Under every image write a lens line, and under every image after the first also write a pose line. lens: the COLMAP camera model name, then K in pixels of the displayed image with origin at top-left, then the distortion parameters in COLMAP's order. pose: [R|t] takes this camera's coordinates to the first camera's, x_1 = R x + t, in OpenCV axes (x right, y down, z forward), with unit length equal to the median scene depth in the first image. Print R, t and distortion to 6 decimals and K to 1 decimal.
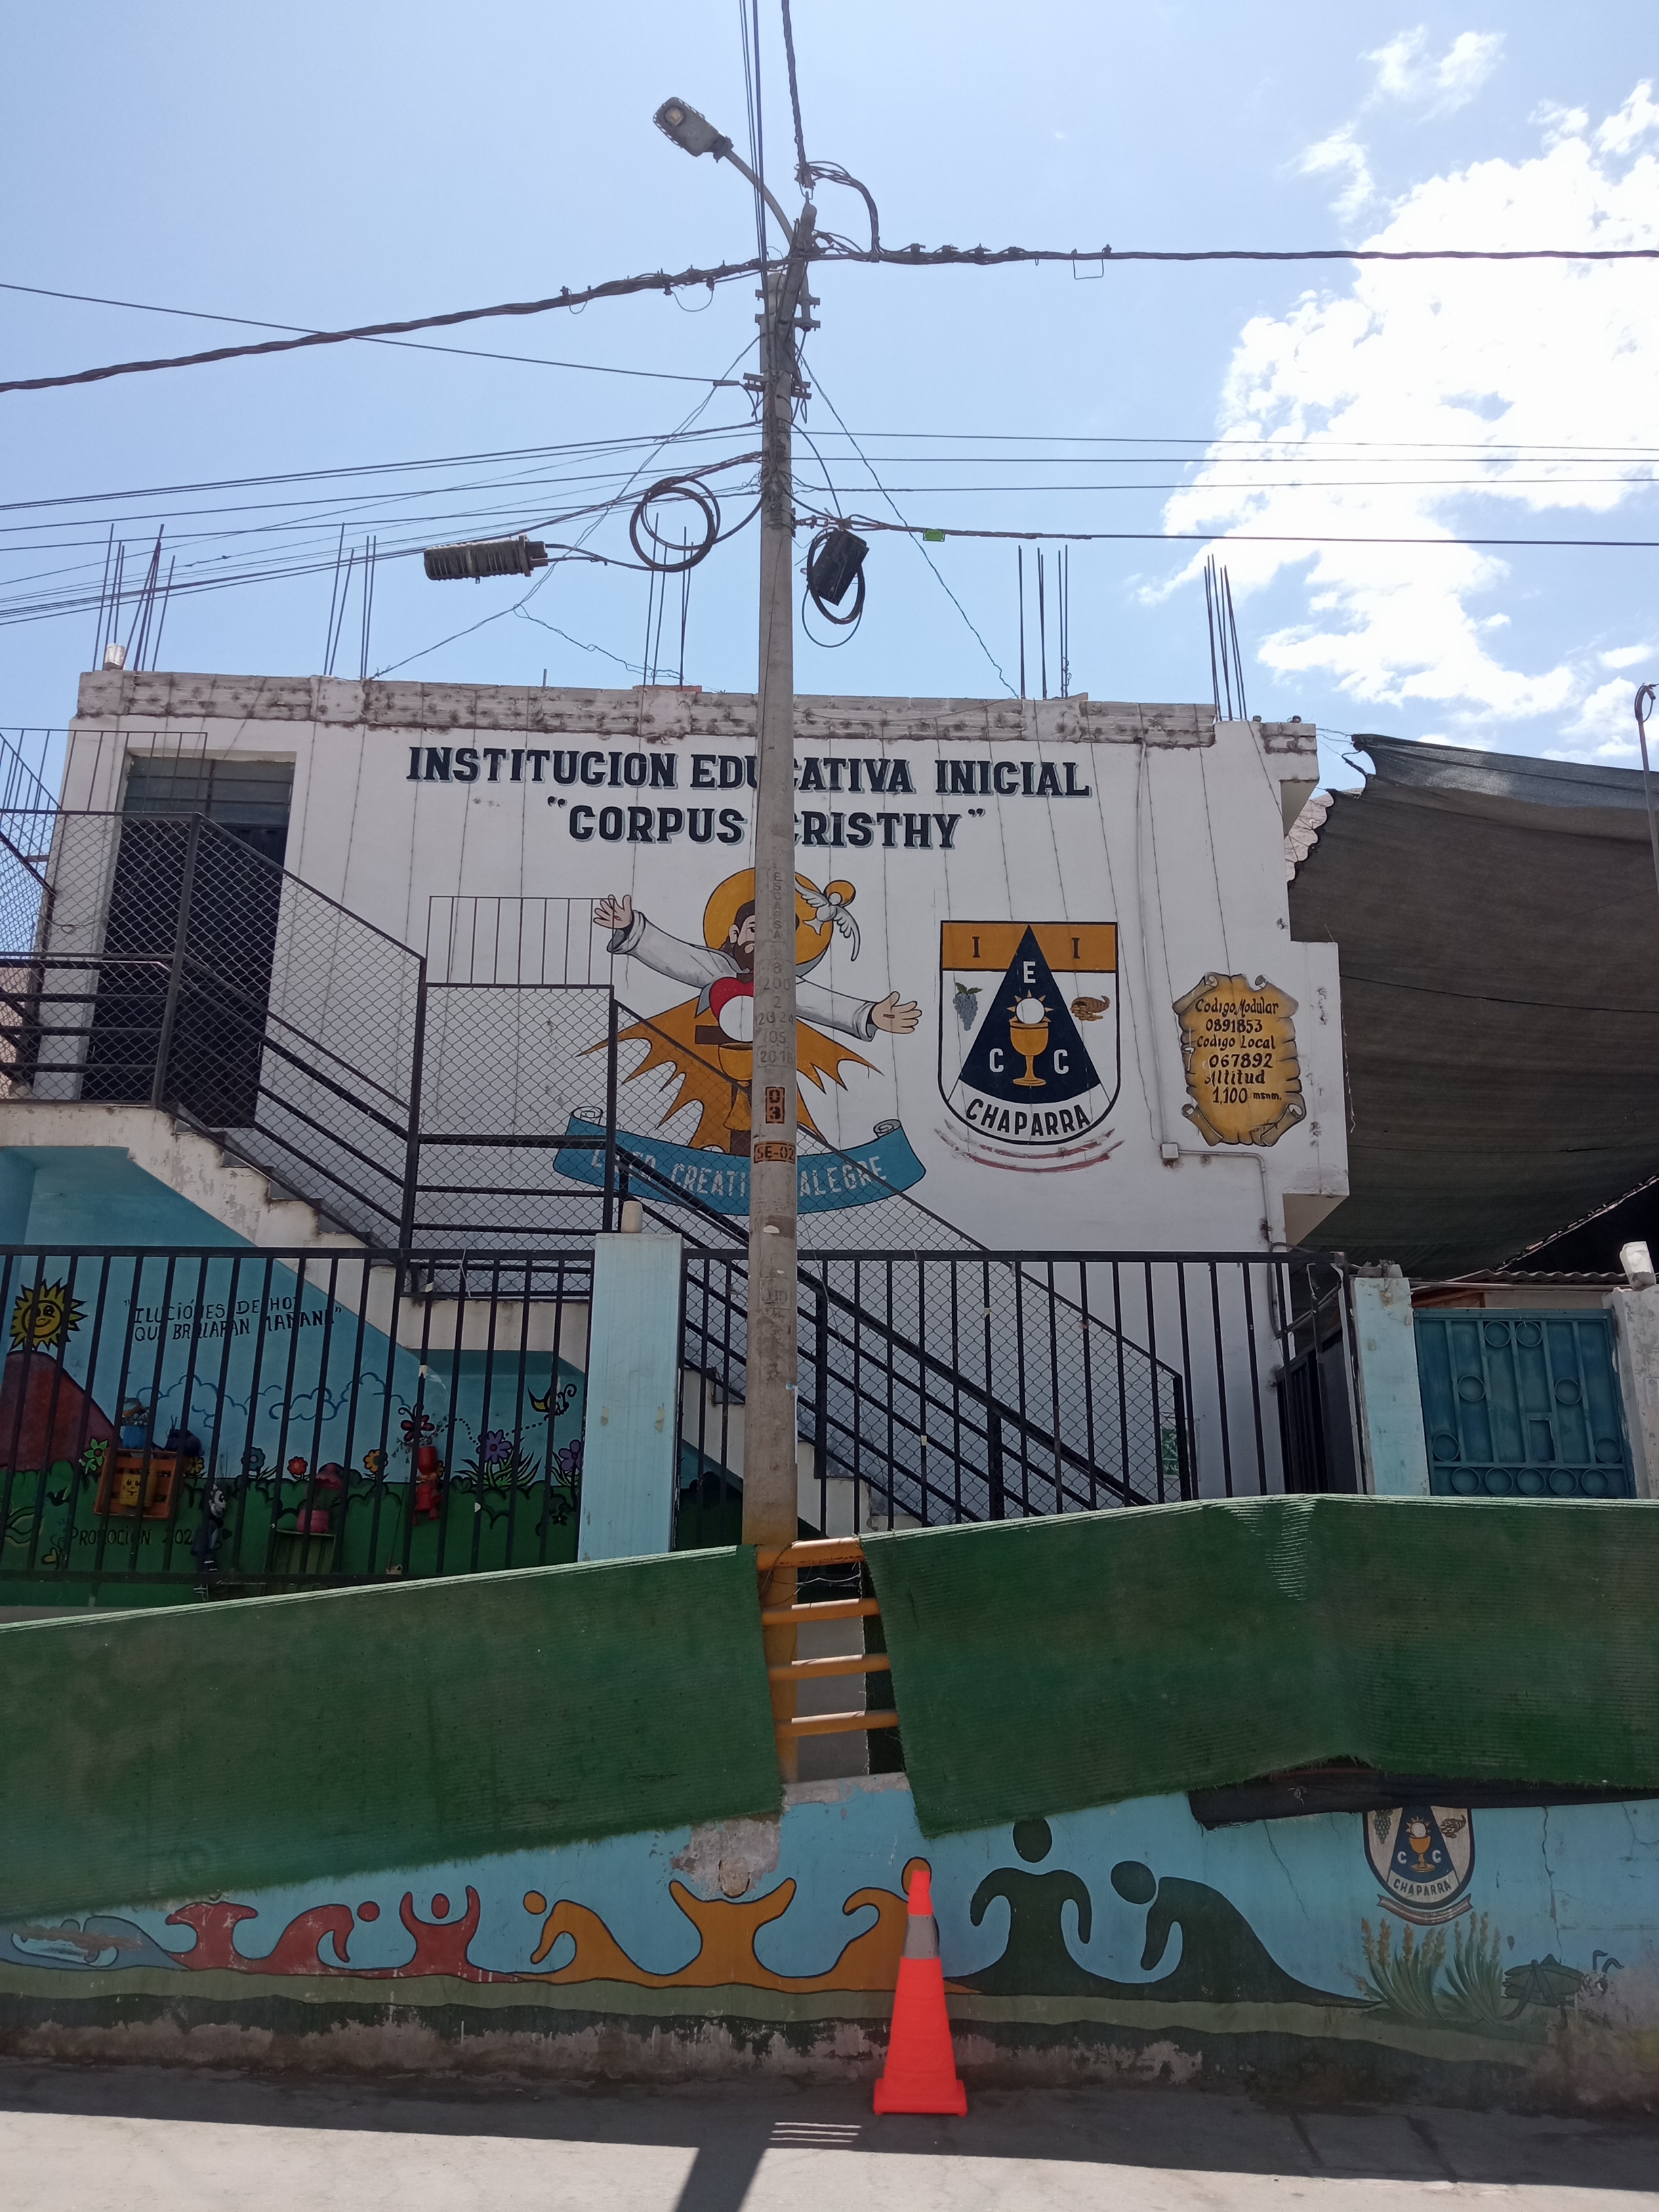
lens RADIAL K [[1787.0, 0, 829.5], [0, 1787.0, 1106.0], [0, 0, 1]] dist [0.129951, -0.256456]
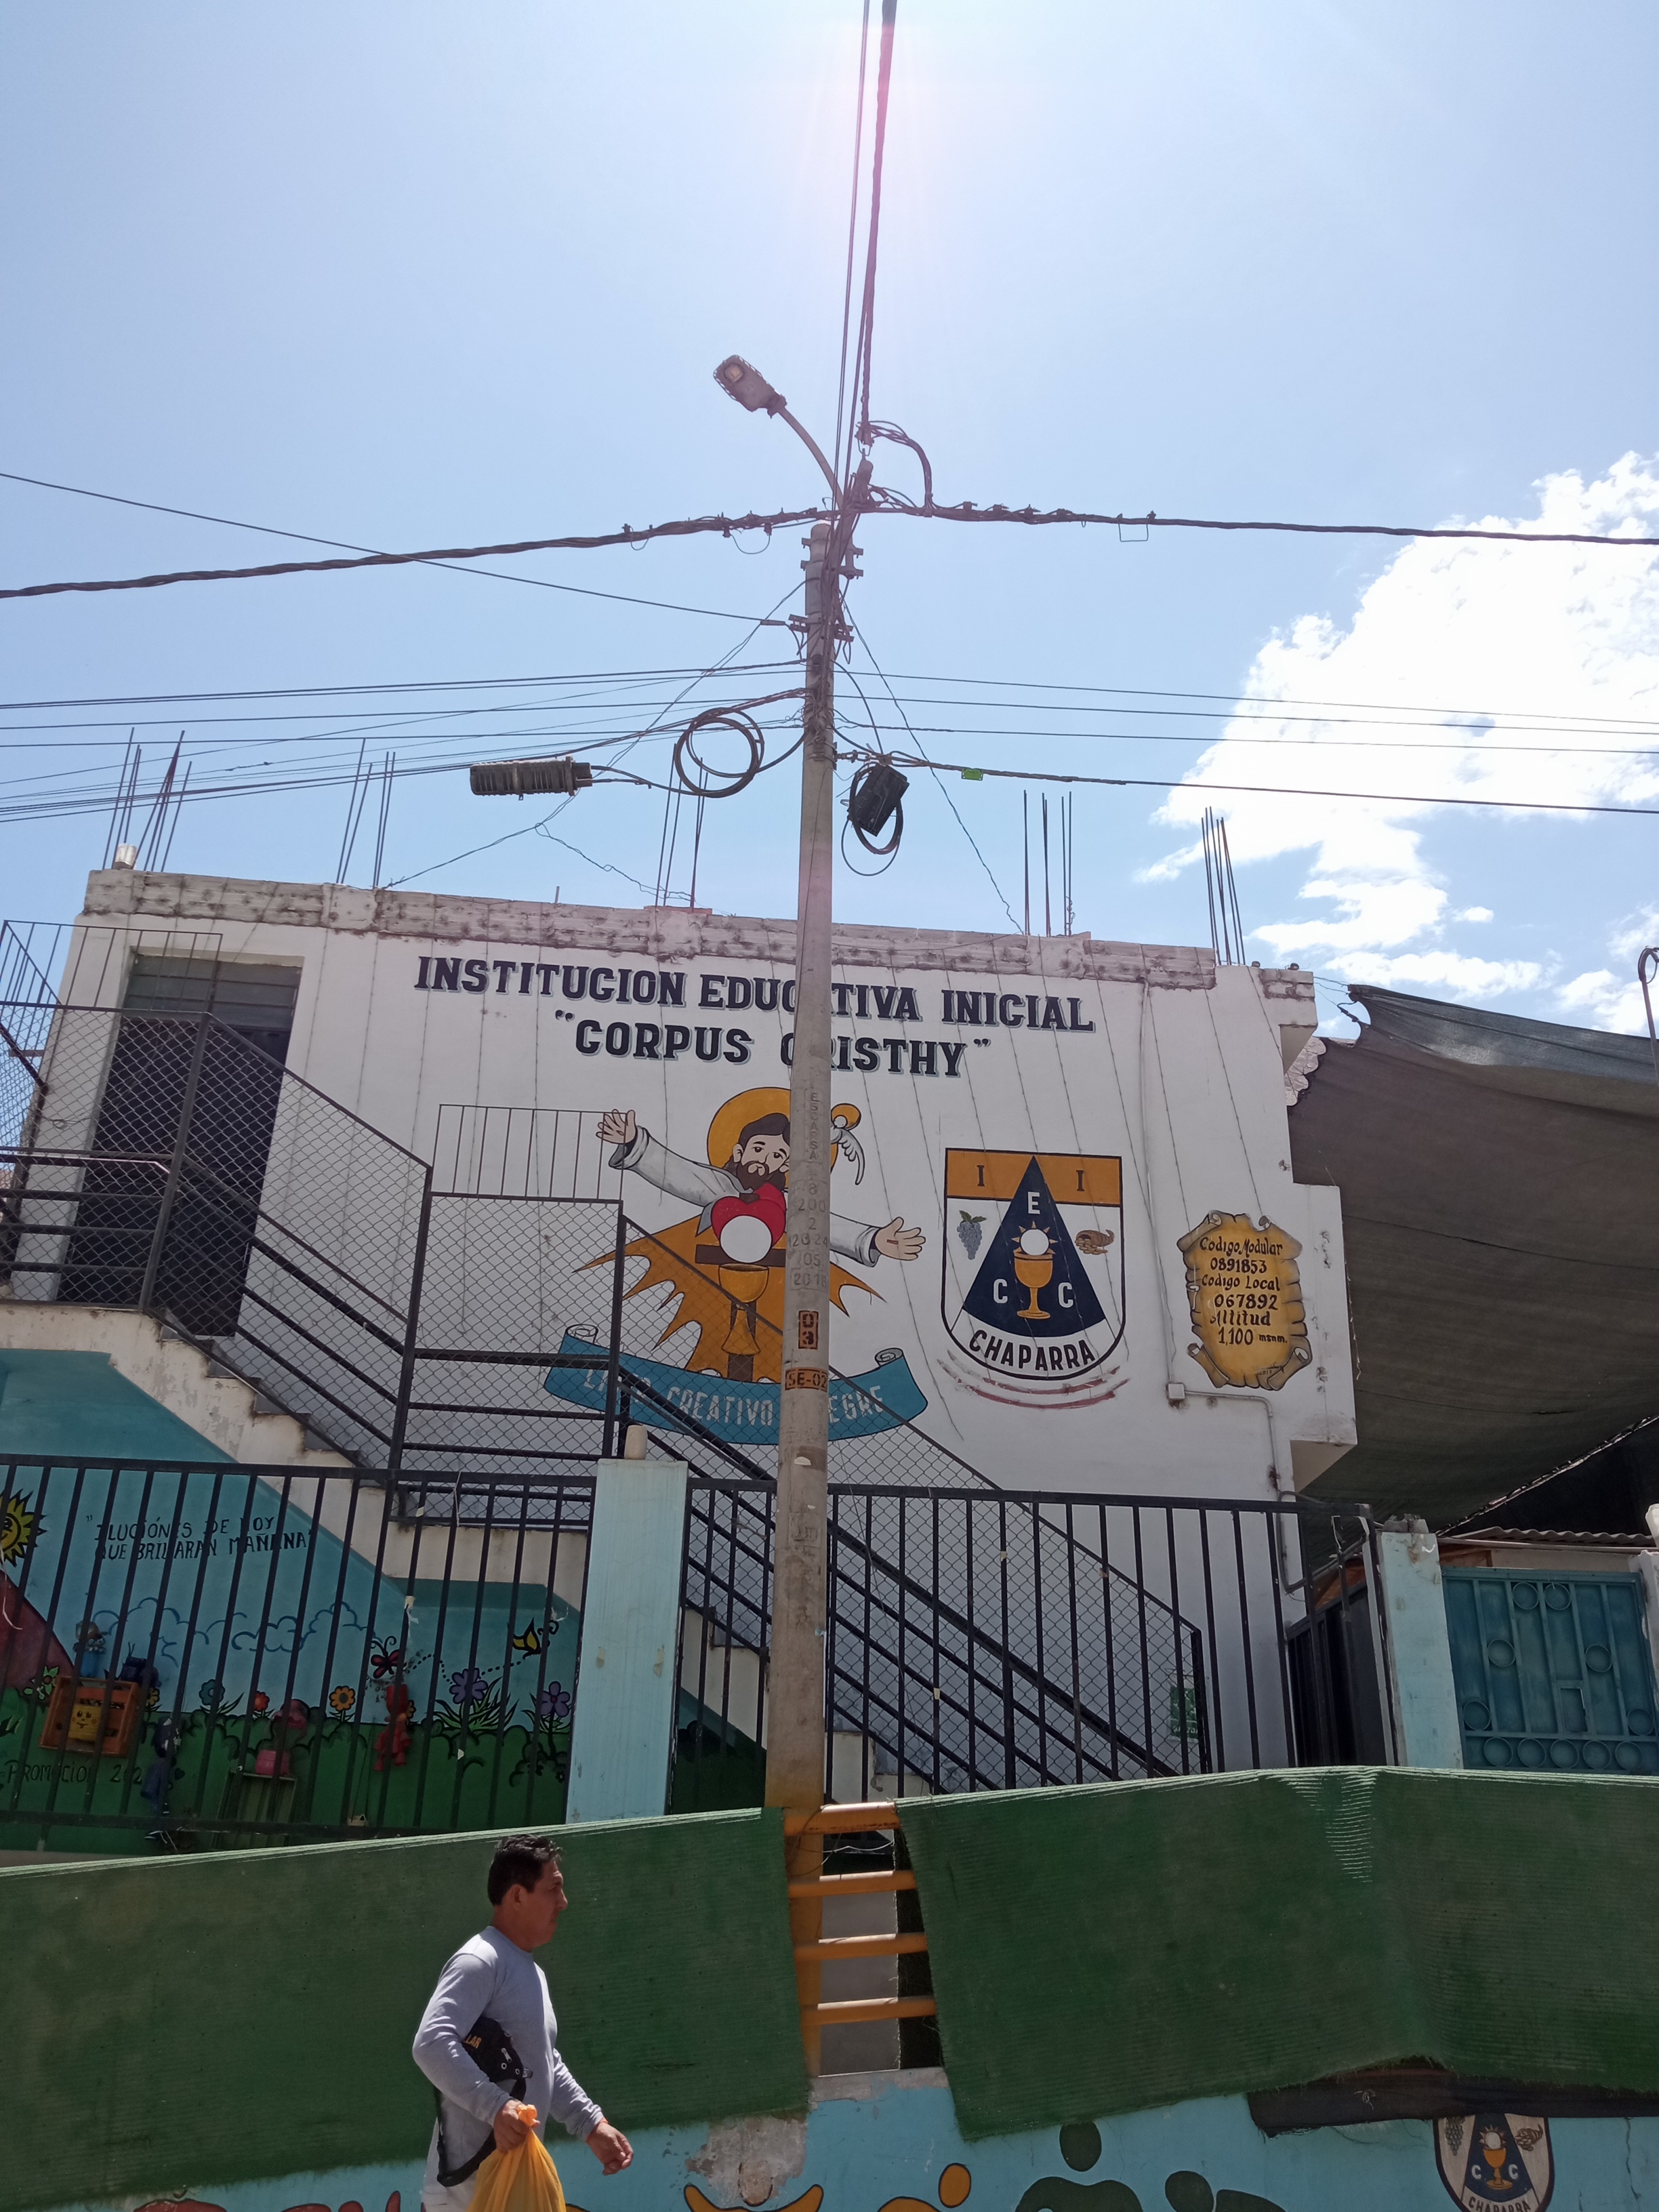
lens RADIAL K [[1787.0, 0, 829.5], [0, 1787.0, 1106.0], [0, 0, 1]] dist [0.129951, -0.256456]
pose [[0.998648, 0.038800, 0.034597, -0.038872], [-0.034180, 0.991523, -0.125358, 0.000253], [-0.039168, 0.124005, 0.991508, 0.014683]]
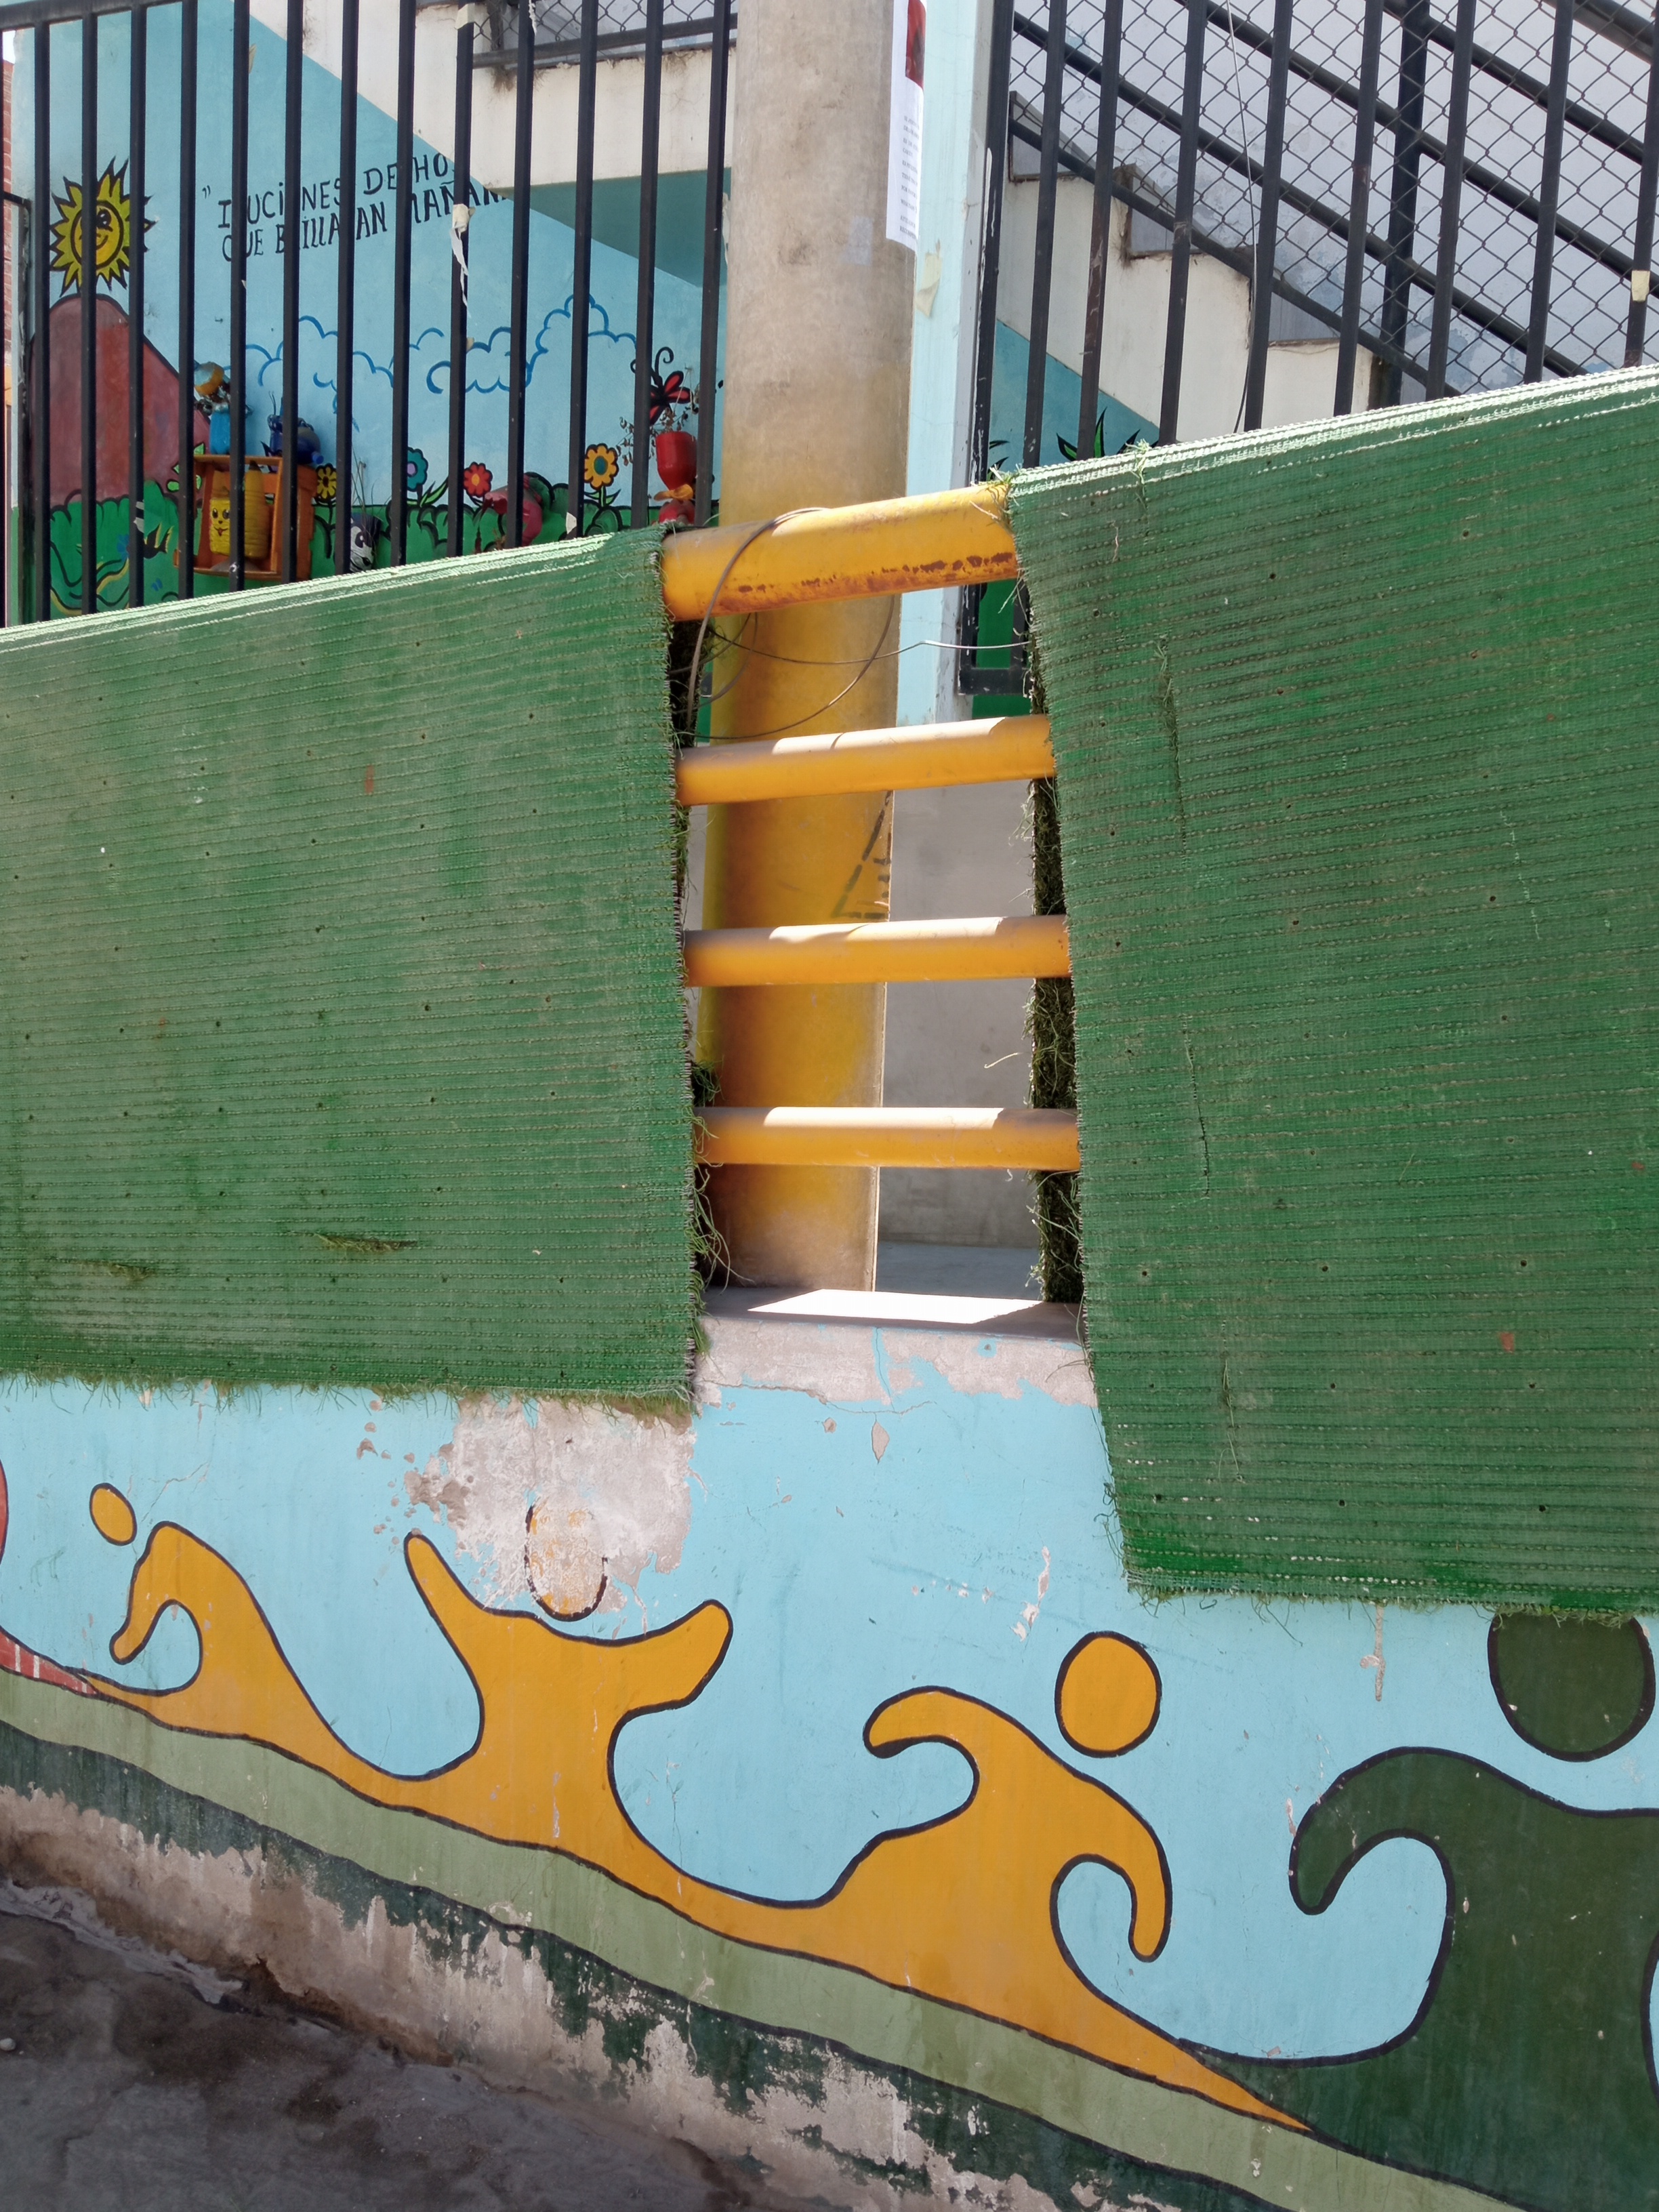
lens RADIAL K [[1966.3, 0, 829.5], [0, 1966.3, 1106.0], [0, 0, 1]] dist [0.182170, -0.369546]
pose [[0.894711, 0.095471, -0.436323, 0.076146], [0.101832, 0.907558, 0.407393, 0.123131], [0.434883, -0.408930, 0.802280, 0.442059]]
